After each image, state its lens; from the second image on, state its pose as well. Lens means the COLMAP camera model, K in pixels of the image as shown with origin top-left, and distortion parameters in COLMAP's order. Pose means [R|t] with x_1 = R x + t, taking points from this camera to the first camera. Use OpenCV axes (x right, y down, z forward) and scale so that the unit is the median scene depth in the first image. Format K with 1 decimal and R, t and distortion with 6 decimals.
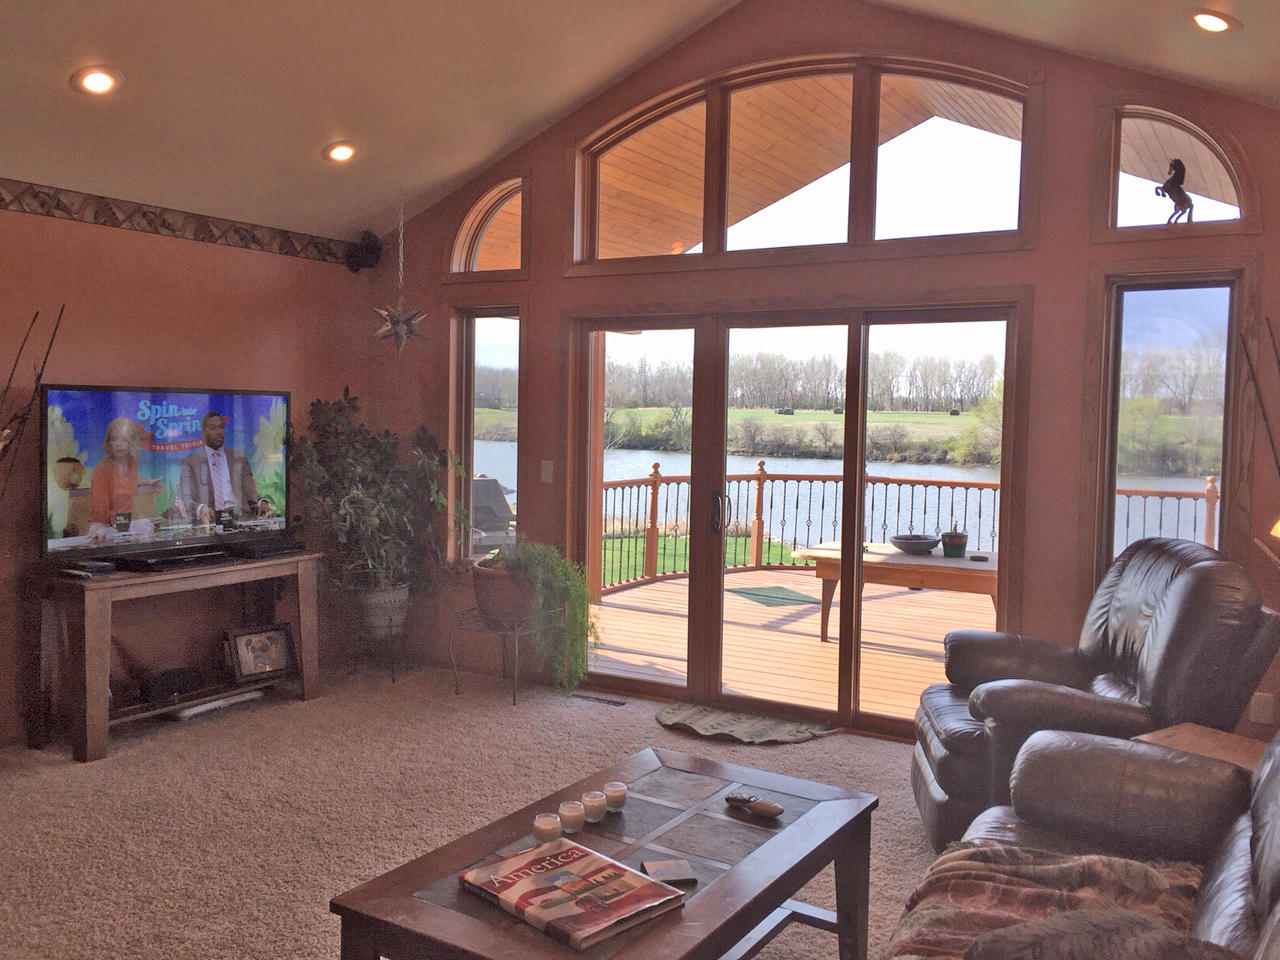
lens RADIAL K [[1101.4, 0, 661.3], [0, 1101.4, 455.5], [0, 0, 1]] dist [0.069357, -0.083503]
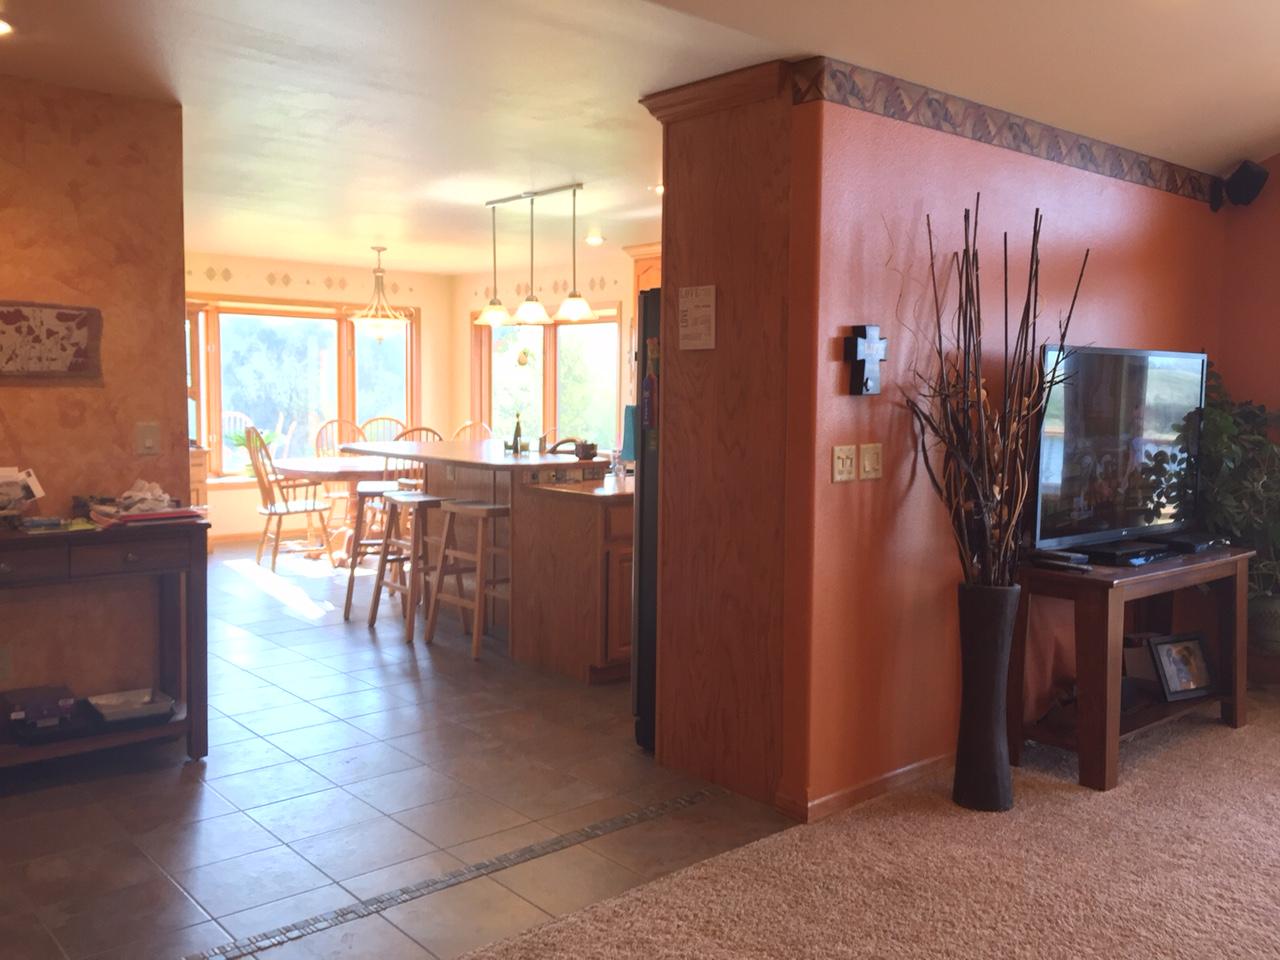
lens RADIAL K [[1101.4, 0, 635.2], [0, 1101.4, 469.0], [0, 0, 1]] dist [0.069357, -0.083503]
pose [[0.947067, 0.017384, -0.320565, -0.454767], [-0.006014, 0.999318, 0.036426, 0.000417], [0.320979, -0.032570, 0.946526, 0.068078]]
